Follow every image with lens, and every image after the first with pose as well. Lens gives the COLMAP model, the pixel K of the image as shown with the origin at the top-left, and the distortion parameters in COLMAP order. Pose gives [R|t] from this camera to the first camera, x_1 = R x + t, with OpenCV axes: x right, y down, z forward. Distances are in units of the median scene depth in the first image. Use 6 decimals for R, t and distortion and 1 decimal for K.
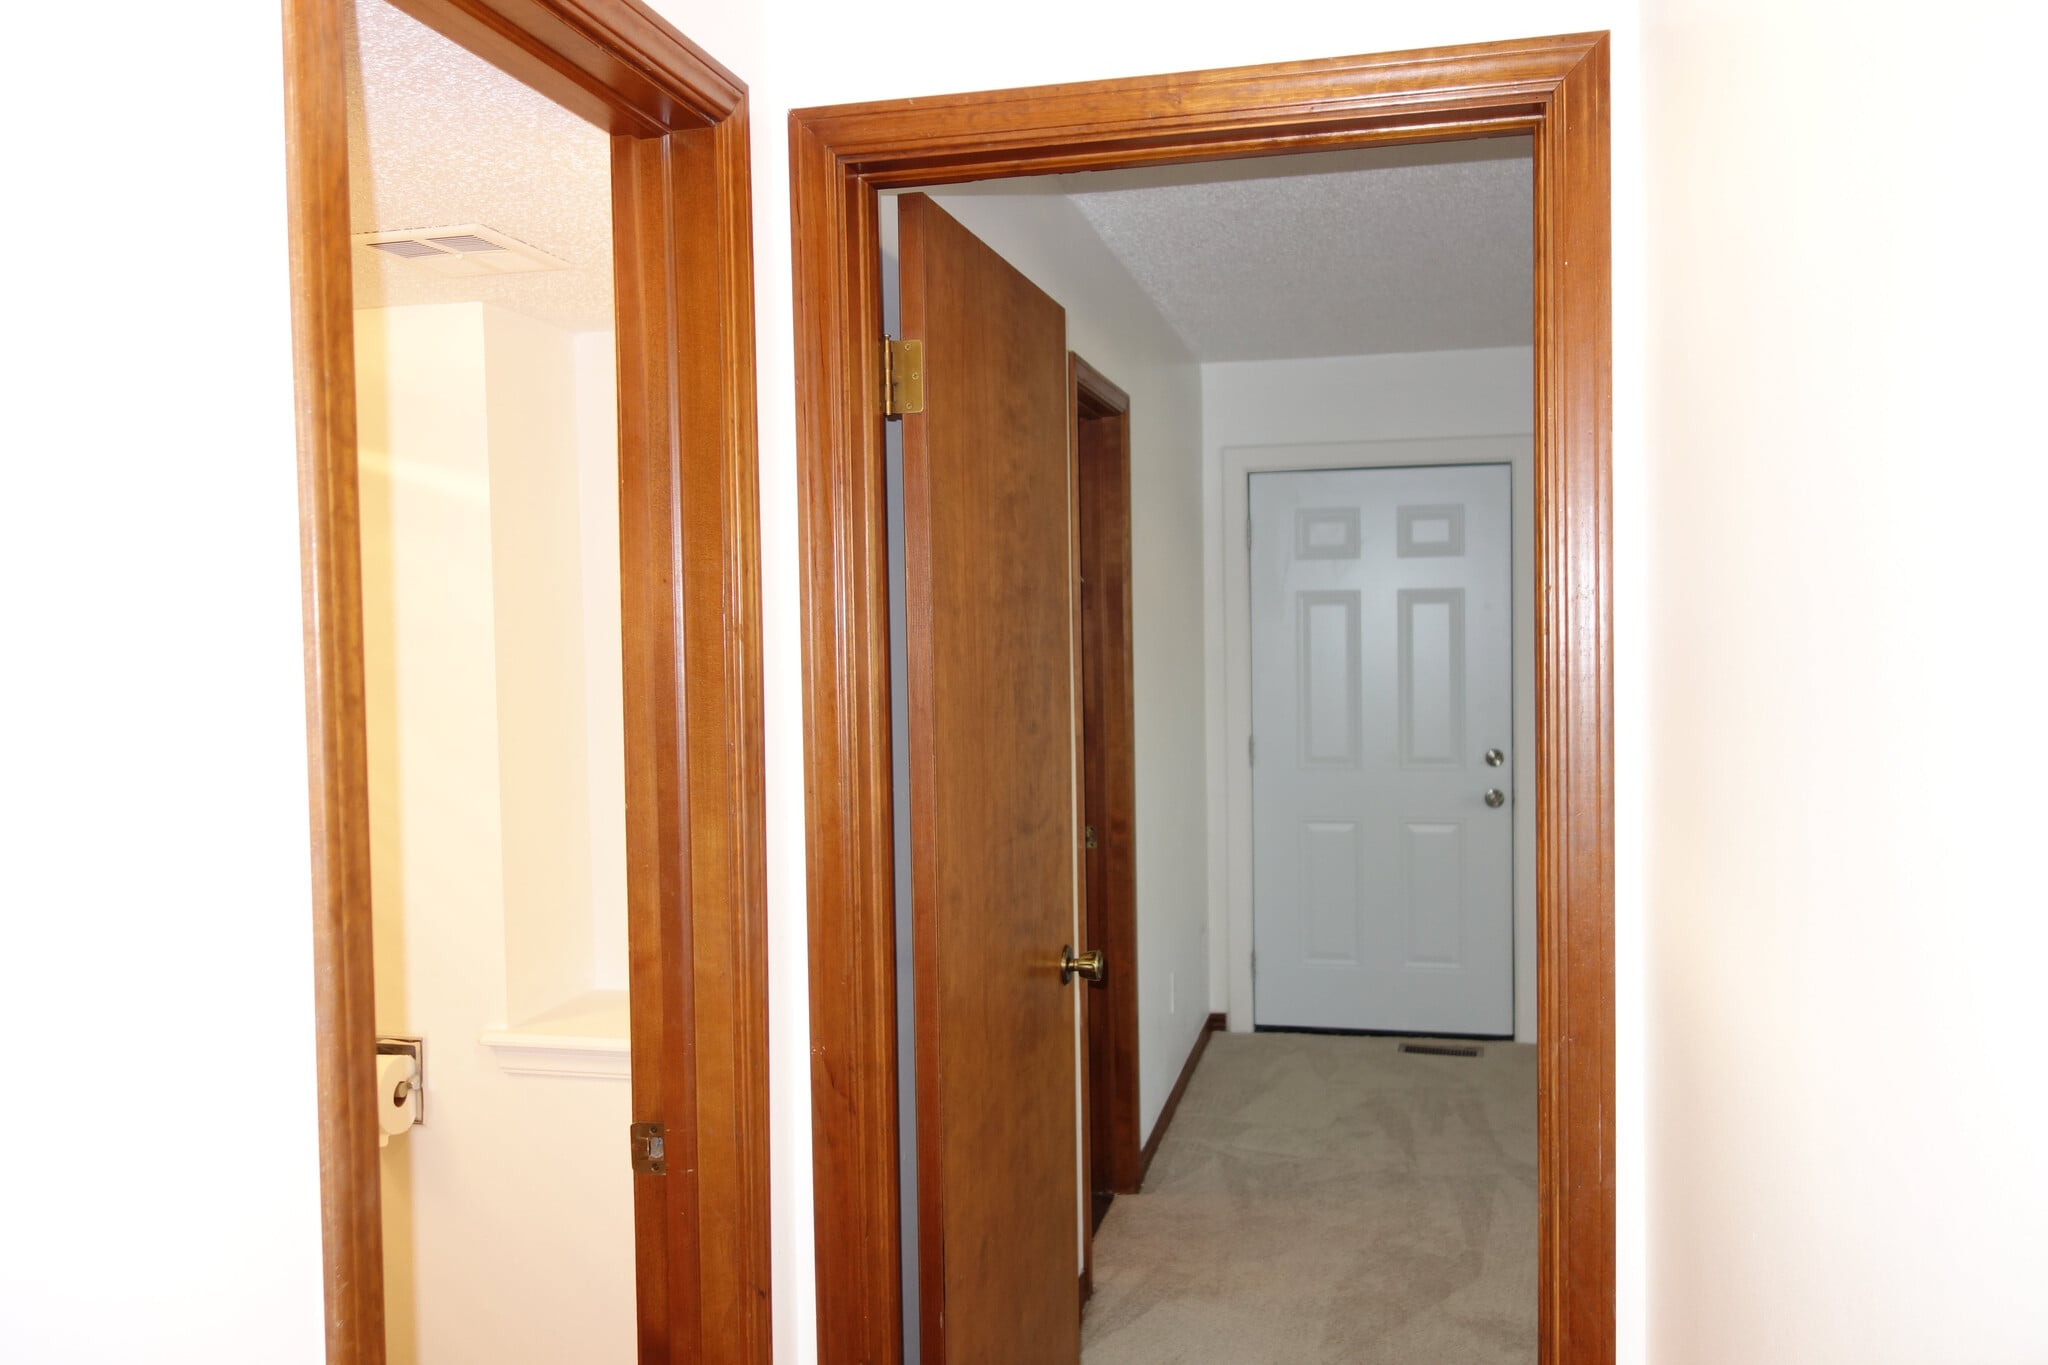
lens RADIAL K [[1608.0, 0, 1024.3], [0, 1608.0, 683.4], [0, 0, 1]] dist [0.000332, 0.001278]
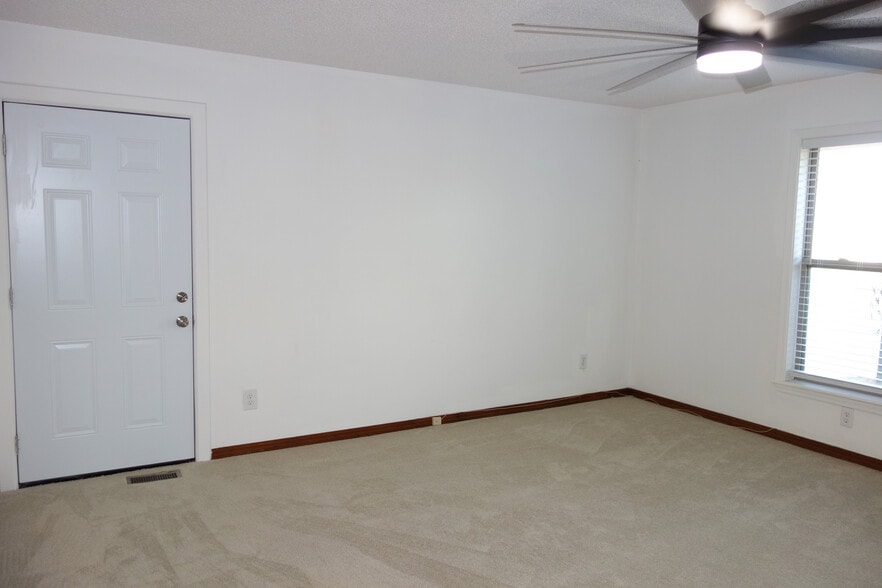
lens RADIAL K [[692.5, 0, 442.3], [0, 692.5, 294.8], [0, 0, 1]] dist [0.000332, 0.001278]
pose [[0.713239, -0.037254, 0.699930, -0.018728], [-0.016294, 0.997435, 0.069692, -0.011122], [-0.700732, -0.061112, 0.710803, 0.301476]]
